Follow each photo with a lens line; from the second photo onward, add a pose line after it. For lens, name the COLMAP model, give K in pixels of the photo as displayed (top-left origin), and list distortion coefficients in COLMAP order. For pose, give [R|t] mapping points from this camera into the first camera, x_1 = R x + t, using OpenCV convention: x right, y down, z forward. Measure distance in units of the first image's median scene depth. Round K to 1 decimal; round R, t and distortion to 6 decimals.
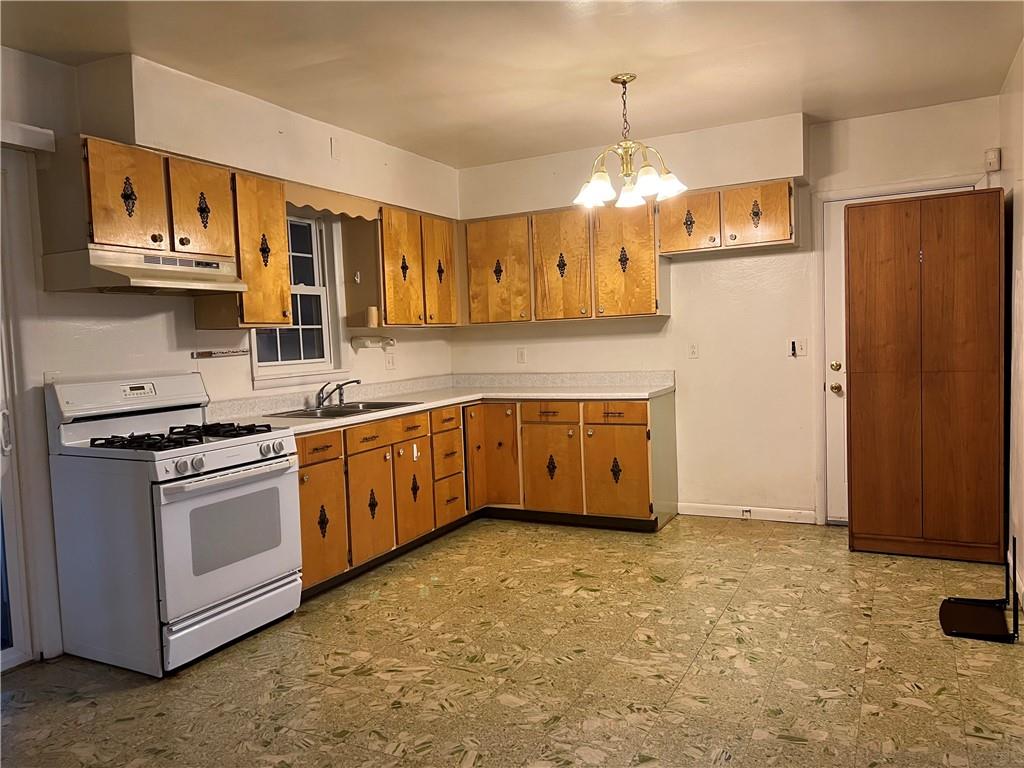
lens RADIAL K [[772.0, 0, 512.0], [0, 772.0, 384.0], [0, 0, 1]] dist [0.039932, 0.001145]
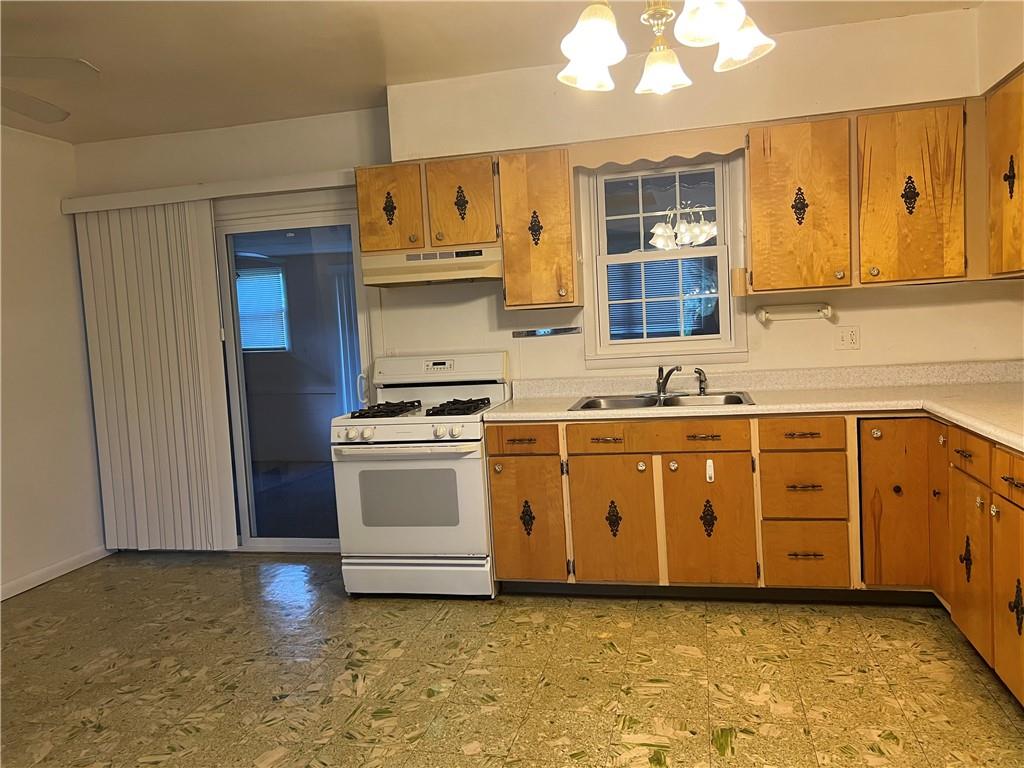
lens RADIAL K [[770.3, 0, 512.0], [0, 770.3, 377.6], [0, 0, 1]] dist [0.085602, -0.094740]
pose [[0.227666, 0.094595, -0.969134, 0.650822], [-0.011119, 0.995458, 0.094552, -0.081298], [0.973676, -0.010750, 0.227683, 0.785050]]
